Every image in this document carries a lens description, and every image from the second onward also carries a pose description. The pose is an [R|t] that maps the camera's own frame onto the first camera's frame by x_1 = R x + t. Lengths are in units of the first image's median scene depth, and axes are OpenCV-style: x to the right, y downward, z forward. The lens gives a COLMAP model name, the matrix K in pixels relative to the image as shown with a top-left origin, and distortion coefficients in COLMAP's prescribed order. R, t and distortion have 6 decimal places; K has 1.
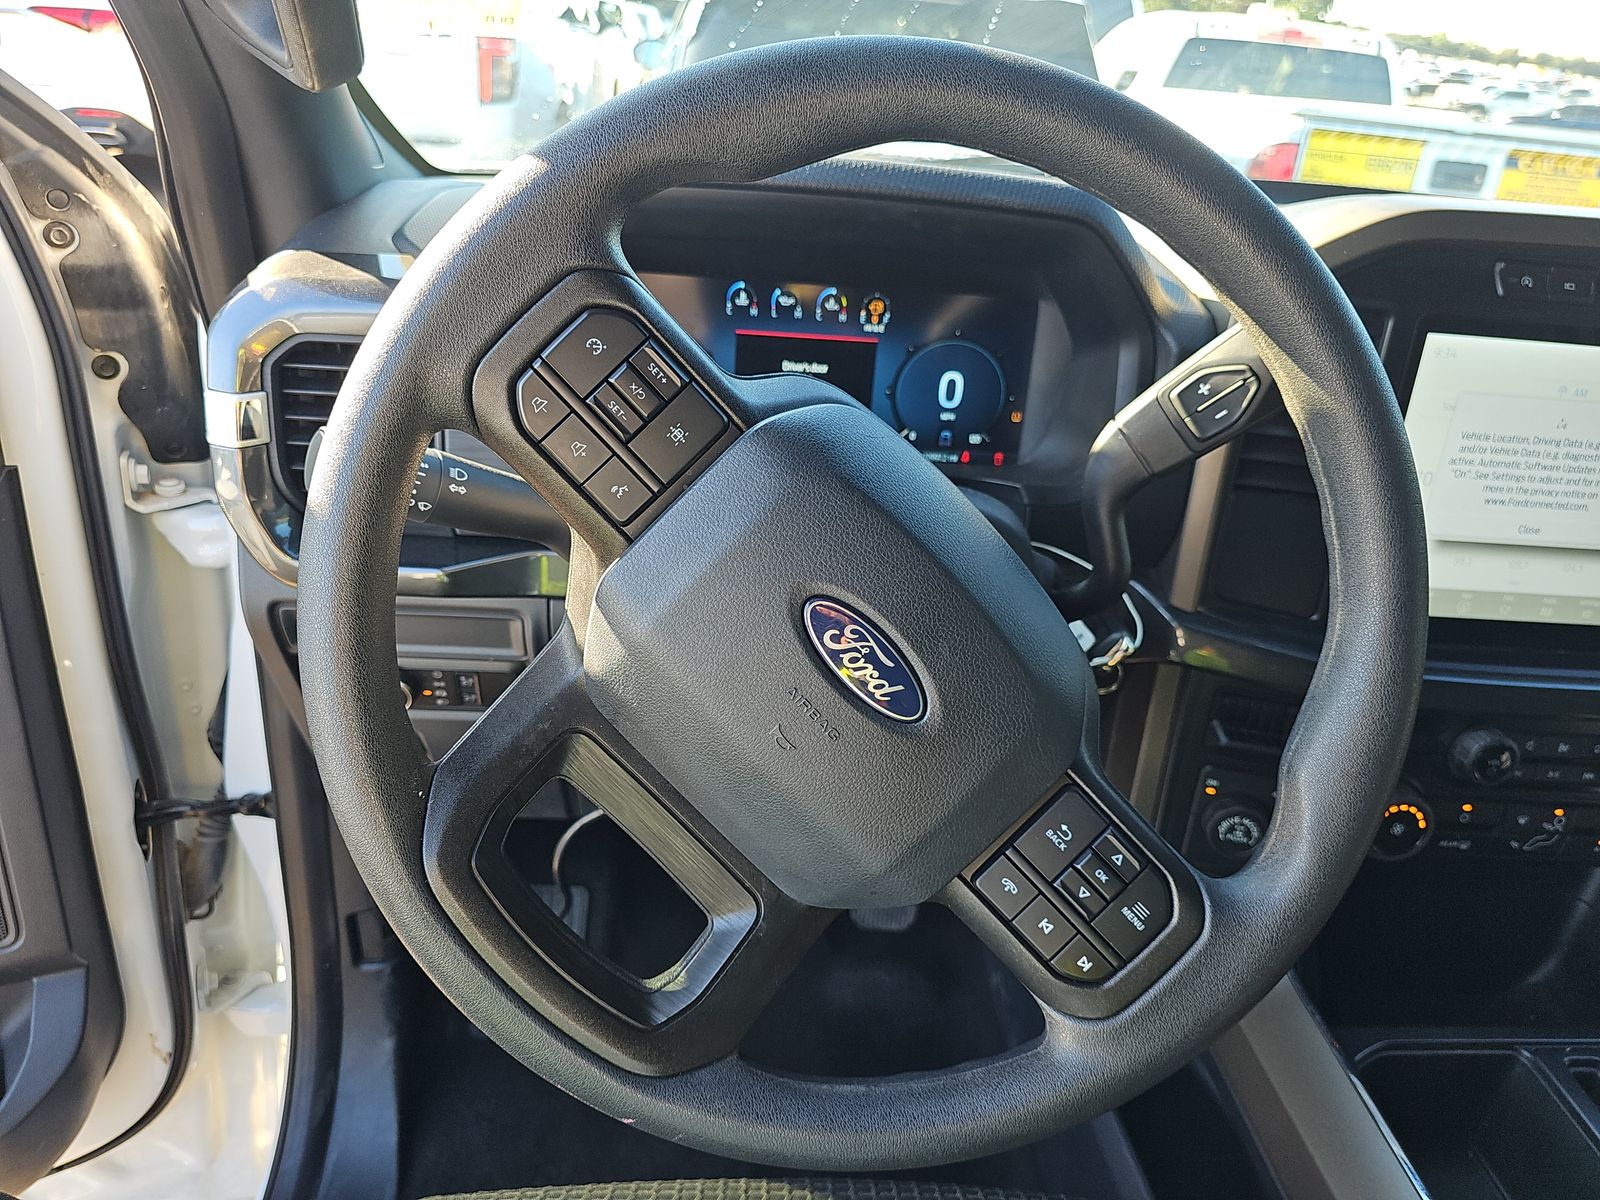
lens RADIAL K [[1064.7, 0, 805.7], [0, 1064.7, 608.7], [0, 0, 1]] dist [0.042119, -0.038832]
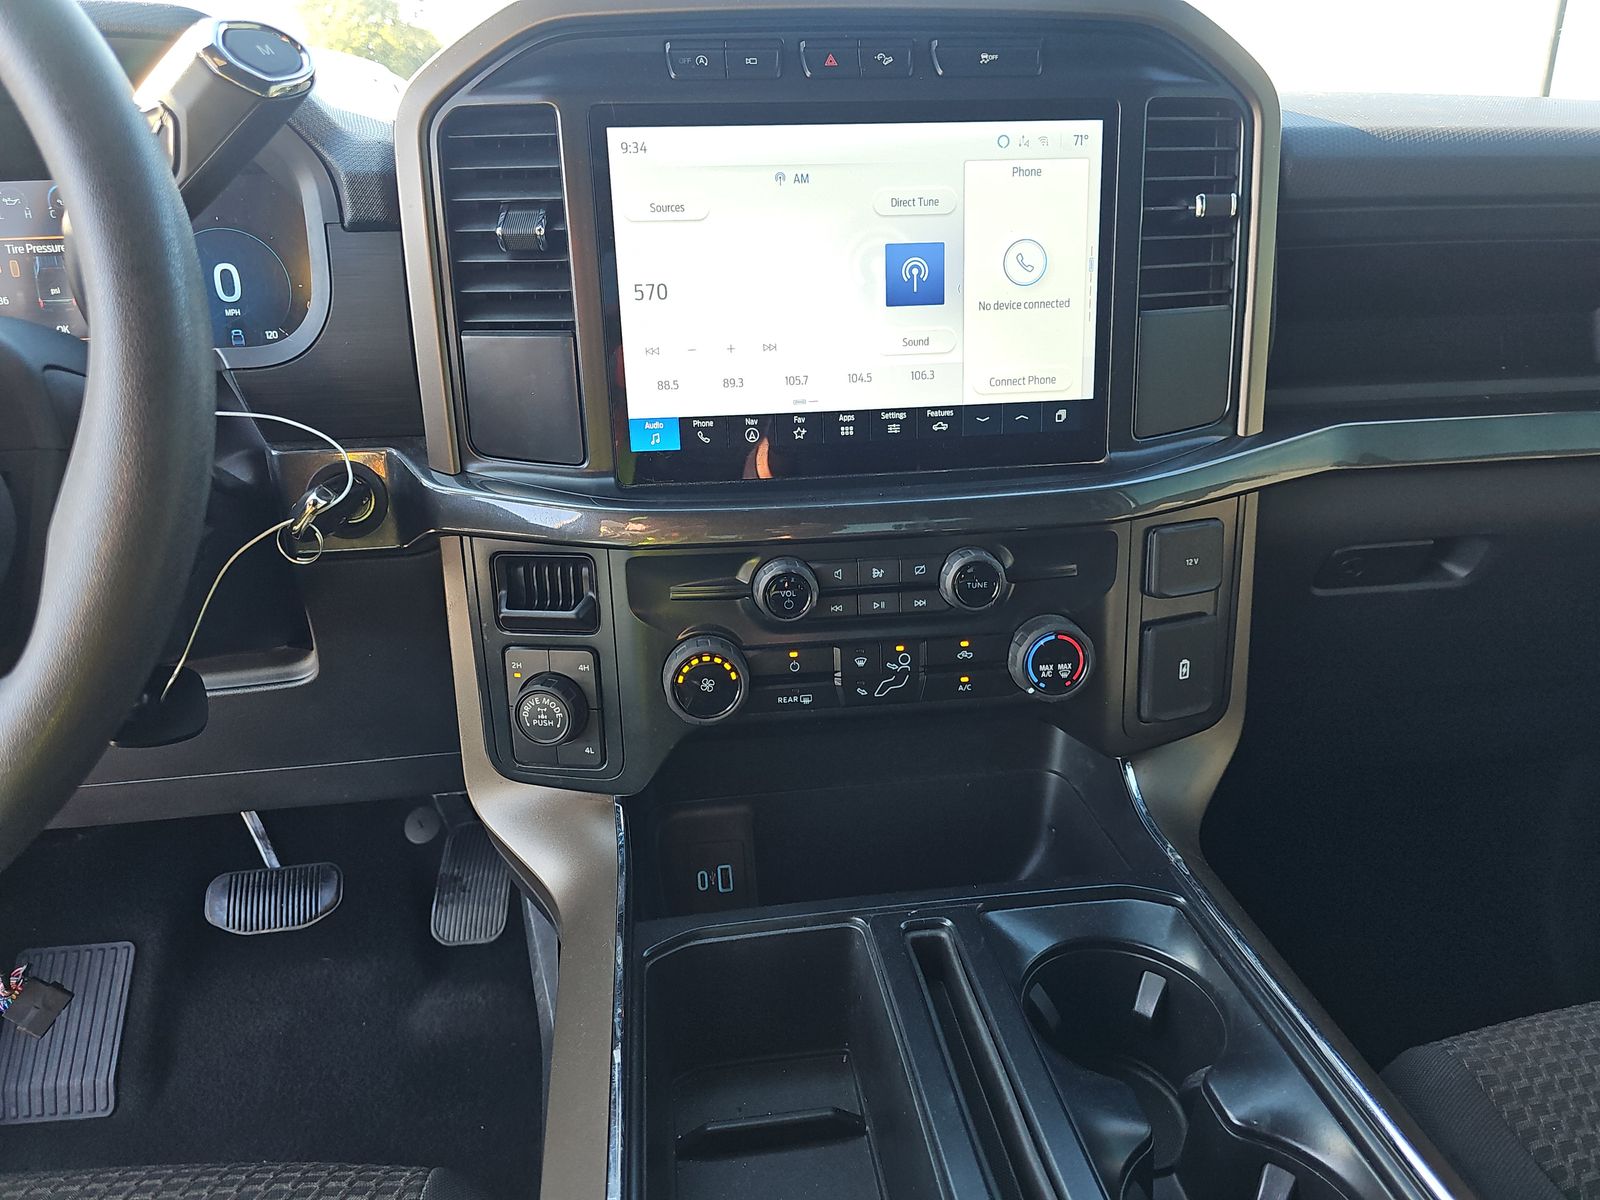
lens RADIAL K [[1064.7, 0, 805.7], [0, 1064.7, 608.7], [0, 0, 1]] dist [0.042119, -0.038832]
pose [[0.992061, -0.122215, 0.029638, 0.603038], [0.124371, 0.988384, -0.087347, 0.225764], [-0.018619, 0.090340, 0.995737, 0.112119]]
